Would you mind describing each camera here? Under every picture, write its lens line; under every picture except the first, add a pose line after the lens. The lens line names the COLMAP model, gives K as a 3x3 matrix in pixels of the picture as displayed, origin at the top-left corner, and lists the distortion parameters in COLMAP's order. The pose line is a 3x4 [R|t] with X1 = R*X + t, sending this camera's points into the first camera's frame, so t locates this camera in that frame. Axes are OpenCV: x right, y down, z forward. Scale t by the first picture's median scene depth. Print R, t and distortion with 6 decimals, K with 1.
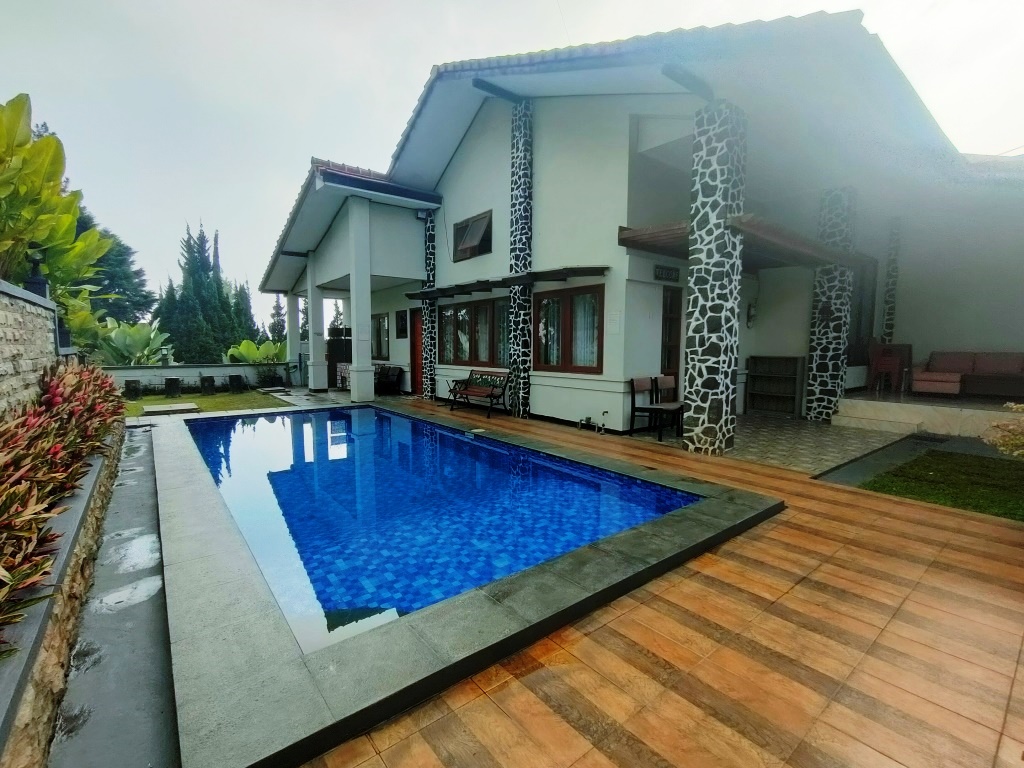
lens RADIAL K [[470.4, 0, 515.3], [0, 470.4, 384.2], [0, 0, 1]] dist [0.001580, -0.001077]
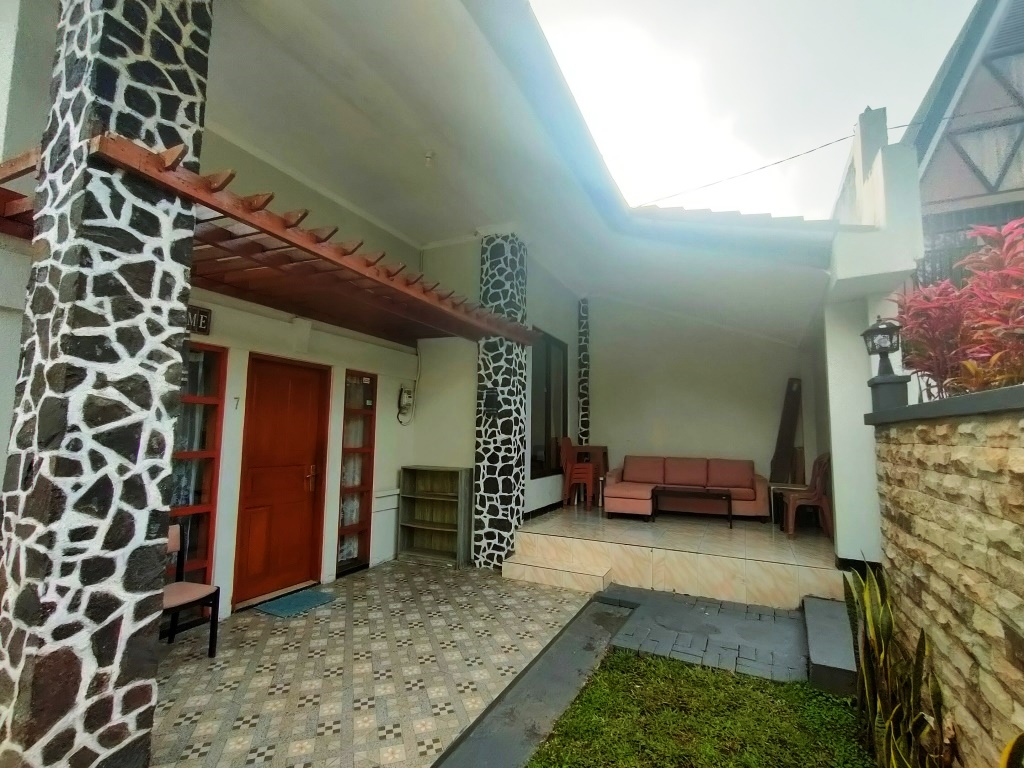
lens RADIAL K [[470.4, 0, 513.3], [0, 470.4, 385.2], [0, 0, 1]] dist [0.001580, -0.001077]
pose [[0.902298, 0.050219, 0.428178, 0.397690], [0.029293, 0.983755, -0.177110, -0.057978], [-0.430117, 0.172349, 0.886169, 0.378764]]
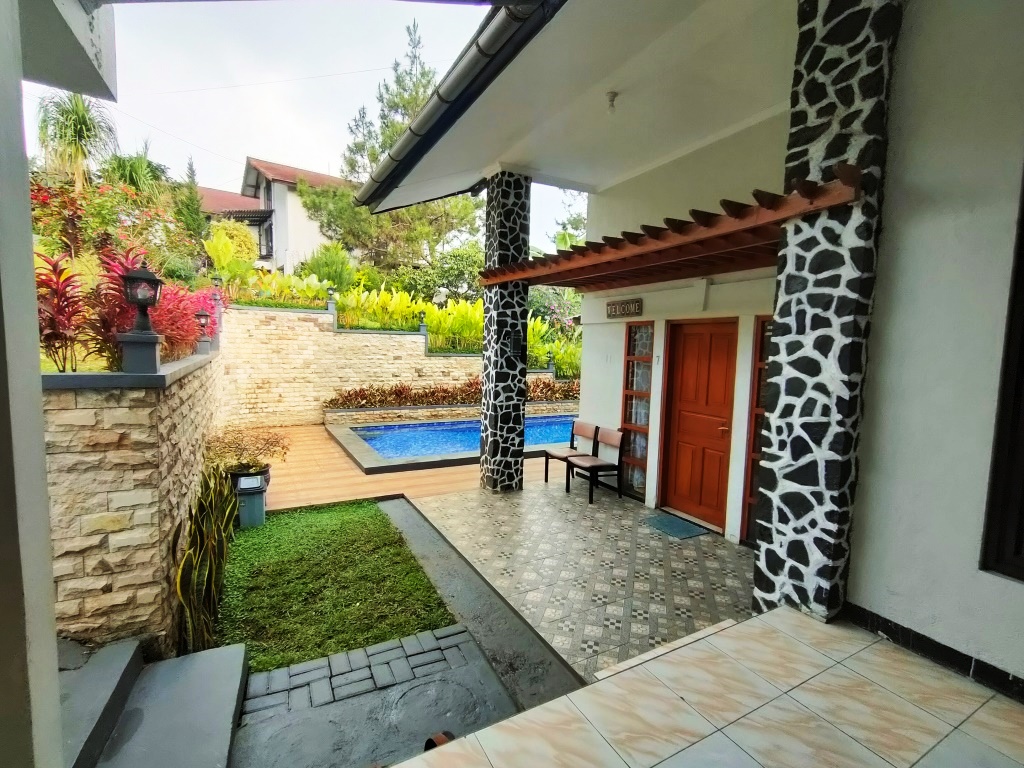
lens RADIAL K [[470.4, 0, 511.5], [0, 470.4, 385.9], [0, 0, 1]] dist [0.001580, -0.001077]
pose [[-0.172674, 0.069610, -0.982516, 1.067235], [-0.107310, 0.990233, 0.089016, -0.137813], [0.979116, 0.120804, -0.163518, 0.864608]]
